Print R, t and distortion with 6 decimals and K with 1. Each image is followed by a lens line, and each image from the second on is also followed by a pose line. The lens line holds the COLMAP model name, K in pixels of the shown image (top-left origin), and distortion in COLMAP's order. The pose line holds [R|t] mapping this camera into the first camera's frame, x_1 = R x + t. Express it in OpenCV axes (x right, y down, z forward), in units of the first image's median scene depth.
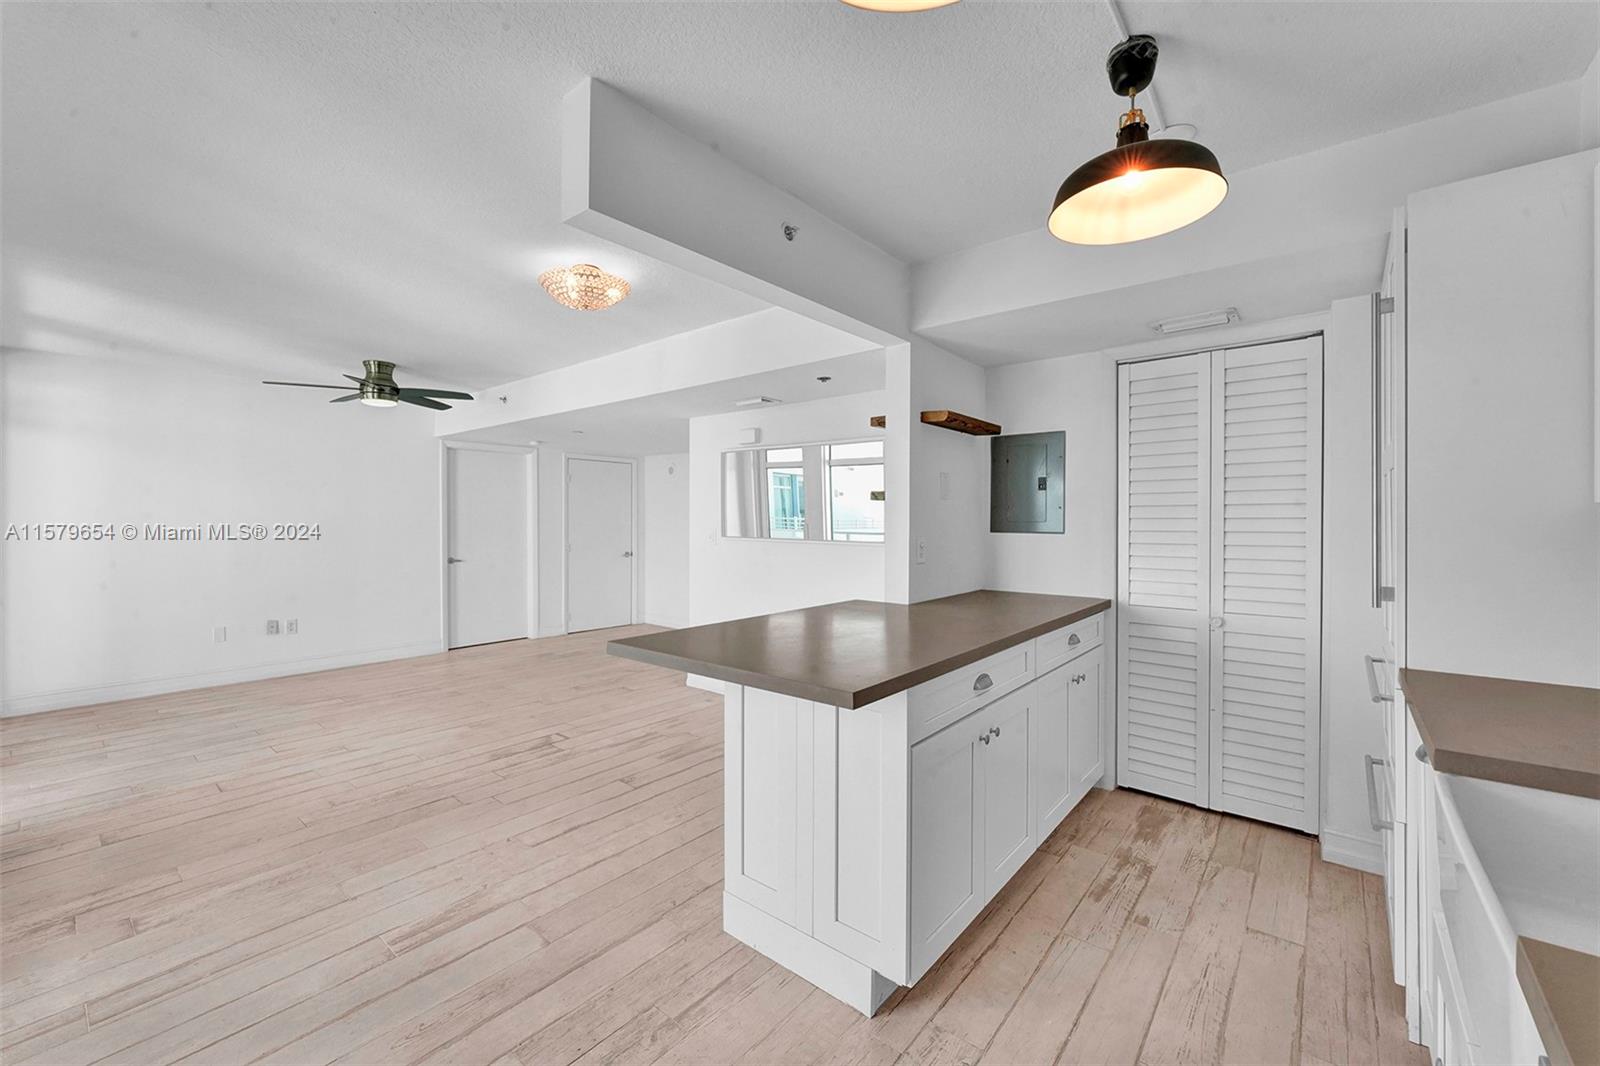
lens RADIAL K [[645.3, 0, 786.2], [0, 645.3, 525.1], [0, 0, 1]] dist [-0.000716, -0.000376]
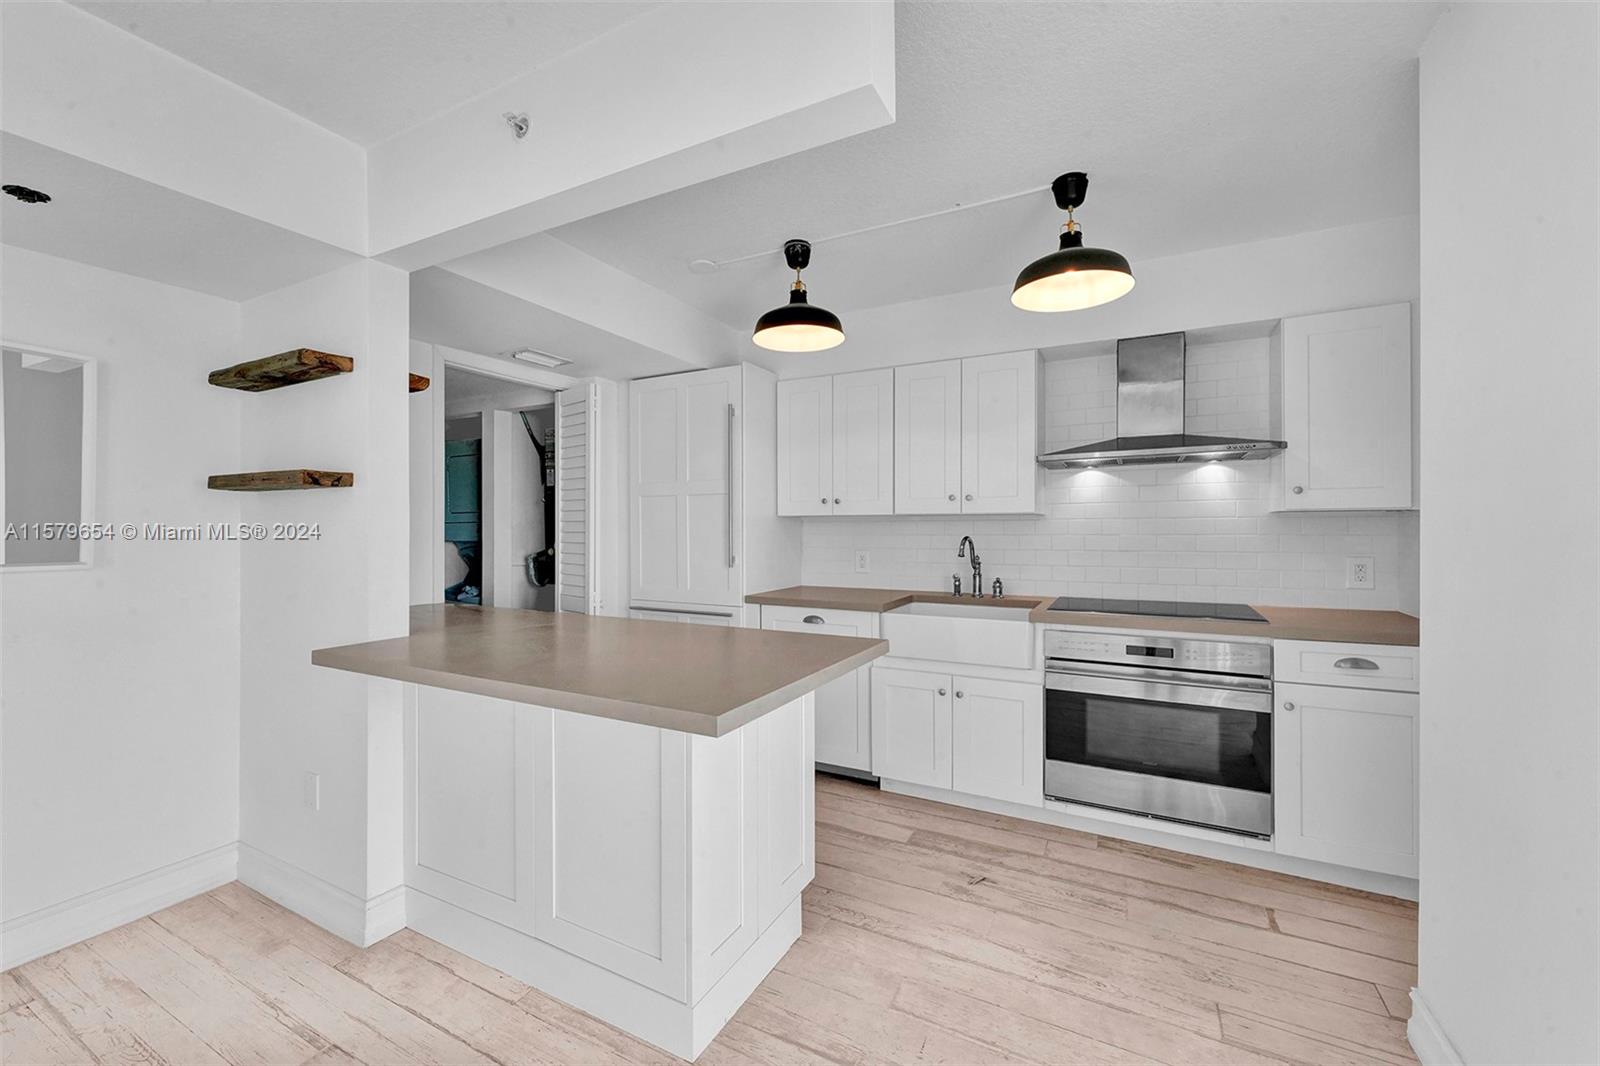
lens RADIAL K [[639.5, 0, 792.8], [0, 639.5, 536.4], [0, 0, 1]] dist [-0.001395, 0.000169]
pose [[-0.210913, -0.011789, 0.977434, -0.442757], [0.009885, 0.999850, 0.014193, 0.004071], [-0.977455, 0.012655, -0.210765, 0.546858]]
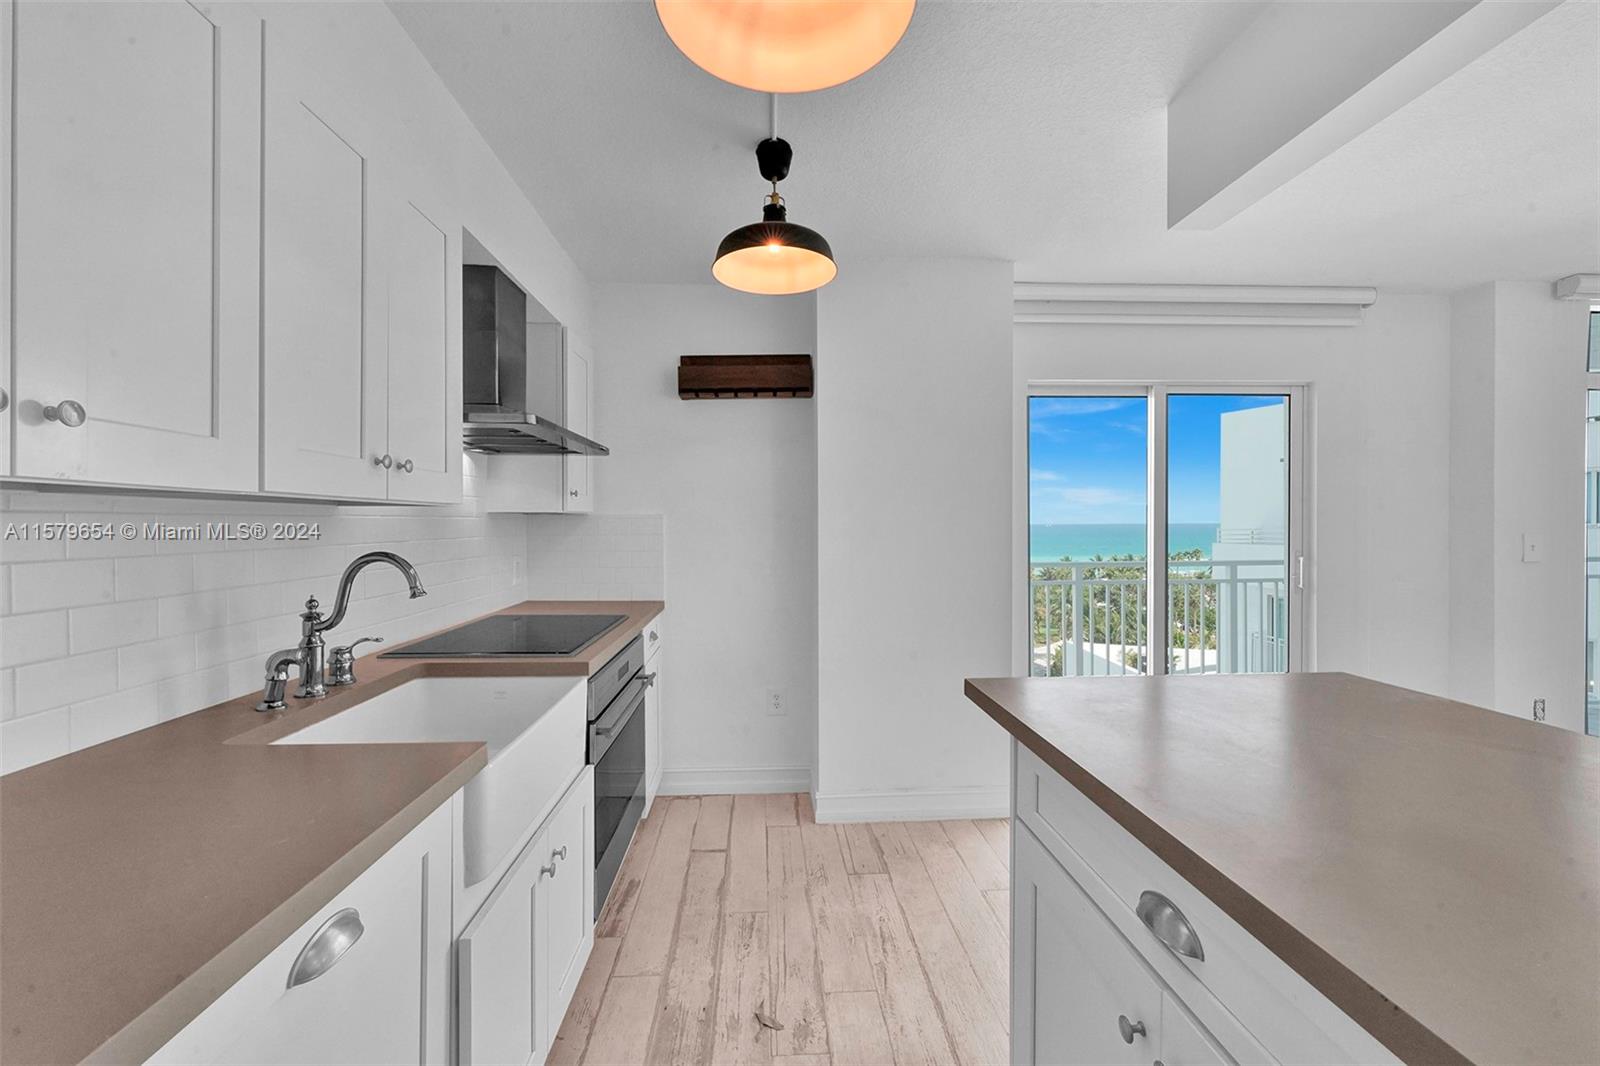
lens RADIAL K [[641.5, 0, 790.2], [0, 641.5, 531.2], [0, 0, 1]] dist [-0.003125, -0.000143]
pose [[-0.735302, 0.009940, -0.677667, 0.377843], [-0.002898, 0.999837, 0.017810, -0.000796], [0.677733, 0.015060, -0.735154, 0.577068]]
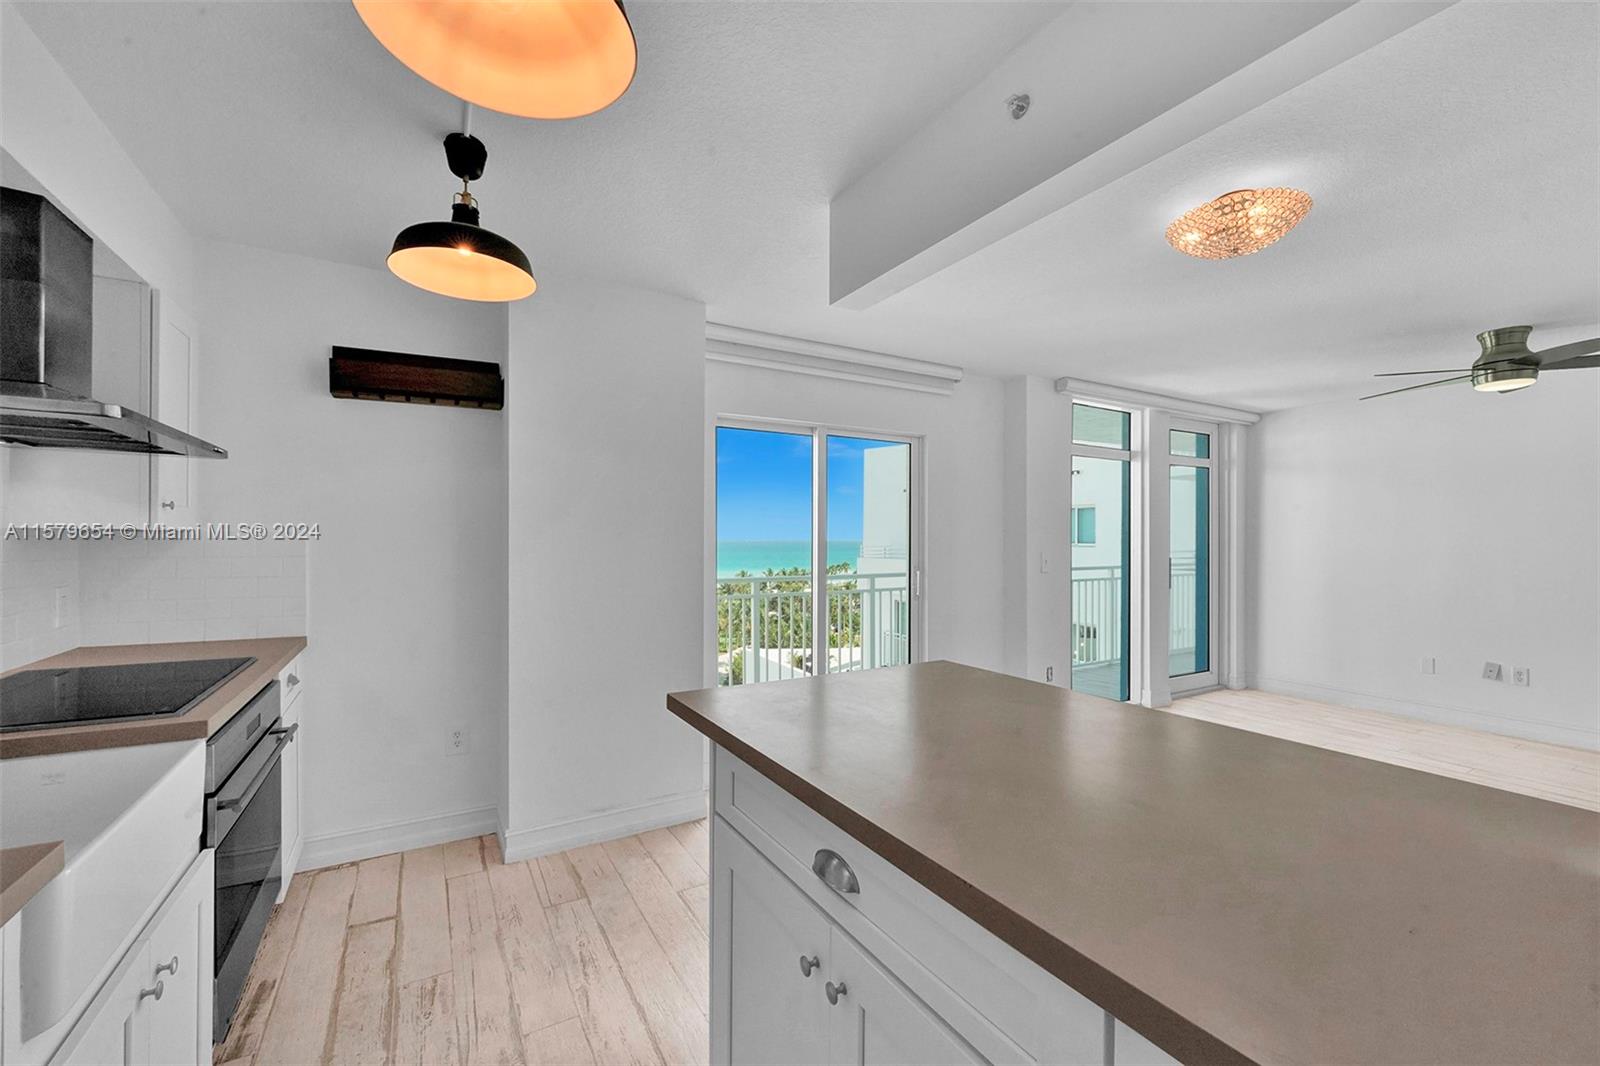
lens RADIAL K [[641.3, 0, 786.9], [0, 641.3, 541.4], [0, 0, 1]] dist [-0.006220, -0.000023]
pose [[-0.345264, 0.000844, -0.938505, 0.401585], [-0.010838, 0.999929, 0.004887, -0.006407], [0.938443, 0.011859, -0.345231, 0.579817]]
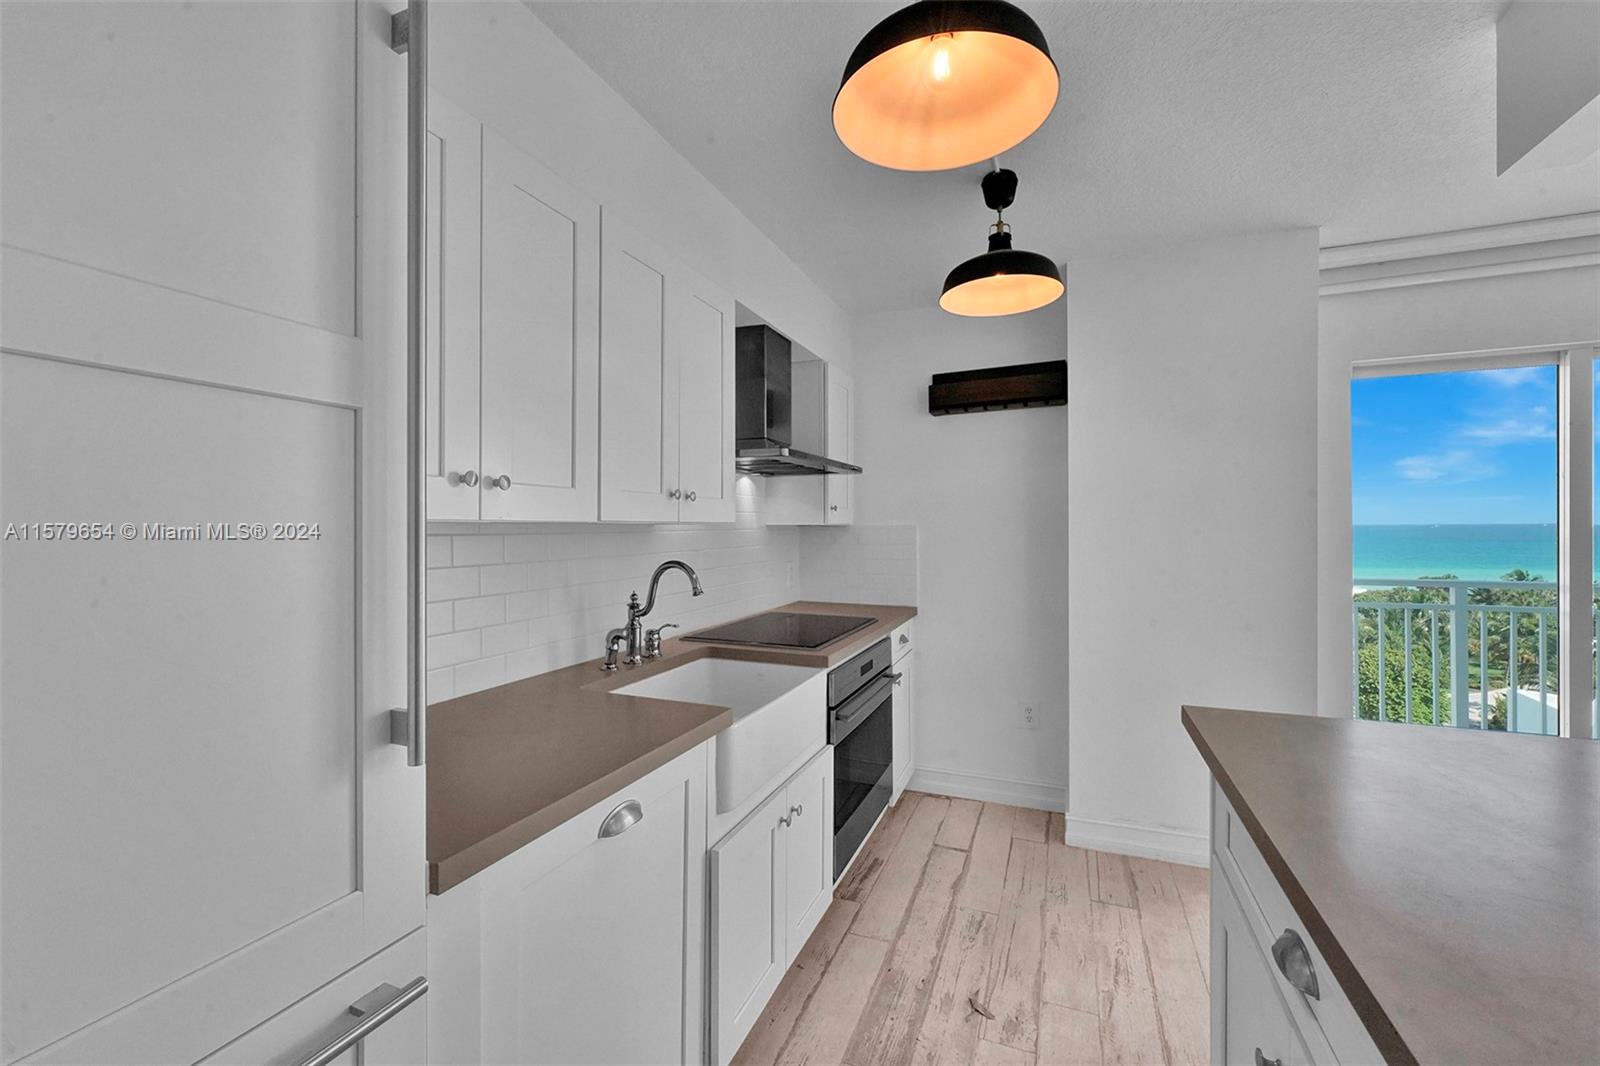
lens RADIAL K [[654.3, 0, 797.0], [0, 654.3, 531.3], [0, 0, 1]] dist [-0.001135, -0.000130]
pose [[-0.953284, 0.005427, -0.302027, 0.364470], [0.001387, 0.999907, 0.013588, -0.011021], [0.302073, 0.012534, -0.953202, 0.657067]]
